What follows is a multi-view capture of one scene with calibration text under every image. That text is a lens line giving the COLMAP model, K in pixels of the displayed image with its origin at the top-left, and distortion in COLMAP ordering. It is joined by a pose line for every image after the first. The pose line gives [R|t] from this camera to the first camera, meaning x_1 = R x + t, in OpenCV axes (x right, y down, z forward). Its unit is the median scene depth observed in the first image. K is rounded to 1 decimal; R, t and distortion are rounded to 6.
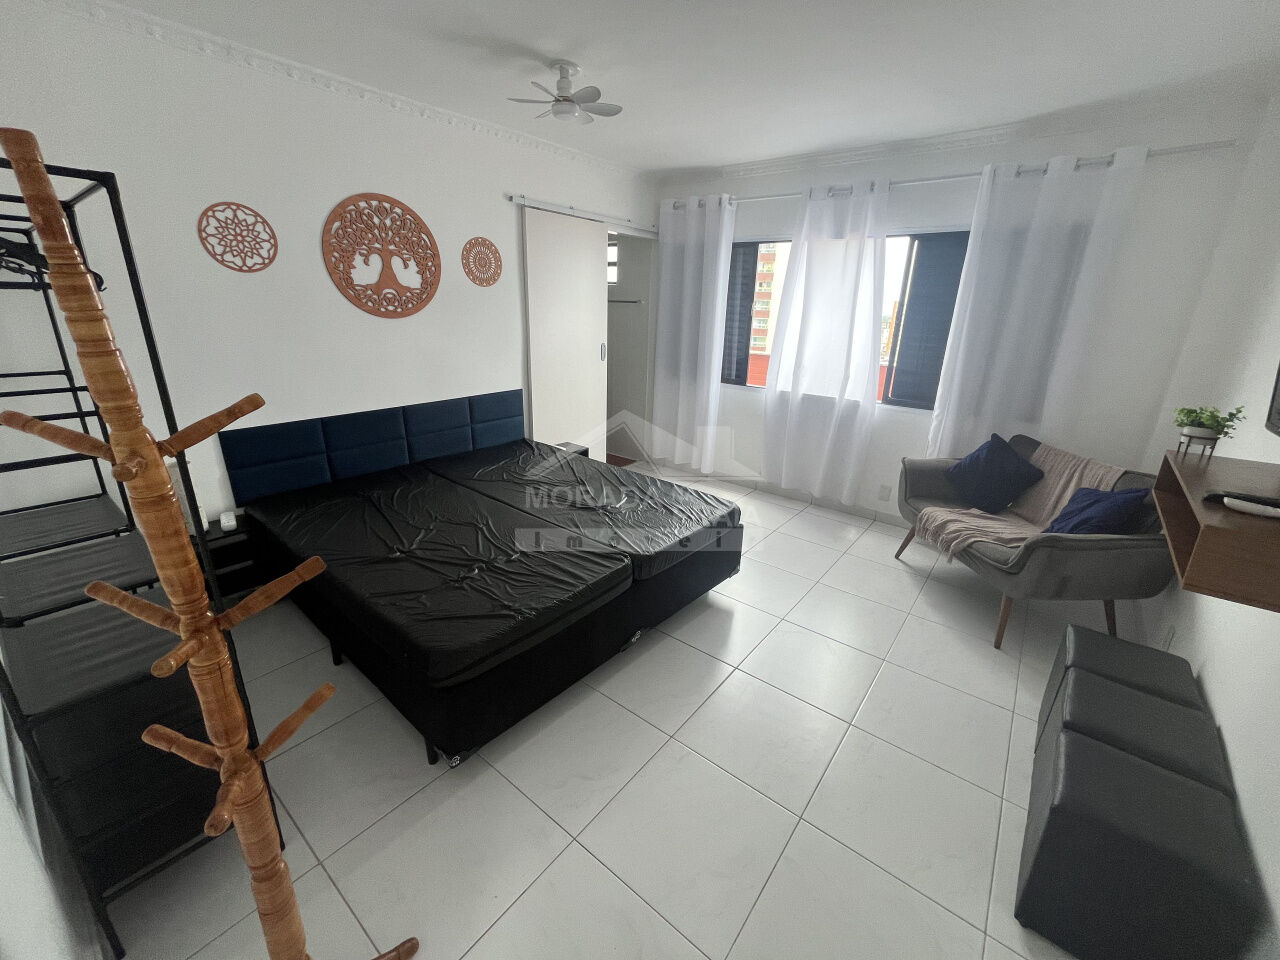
lens RADIAL K [[516.4, 0, 645.5], [0, 516.4, 471.3], [0, 0, 1]] dist [-0.002555, 0.000299]
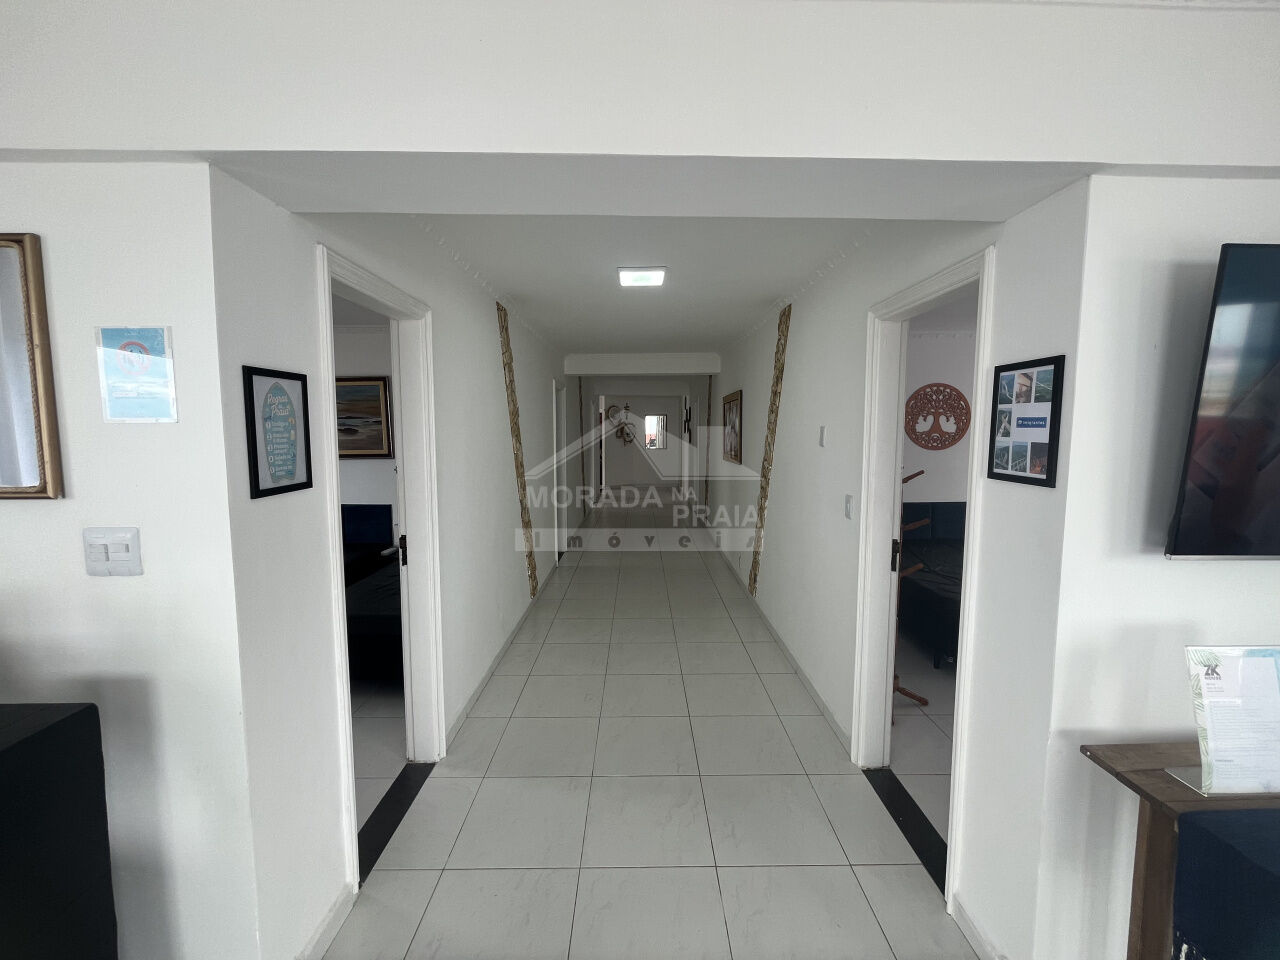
lens RADIAL K [[516.4, 0, 645.5], [0, 516.4, 471.3], [0, 0, 1]] dist [-0.002555, 0.000299]
pose [[0.625499, 0.031231, -0.779600, 0.240348], [-0.221874, 0.965066, -0.139356, 0.220216], [0.748013, 0.260140, 0.610577, -0.735841]]
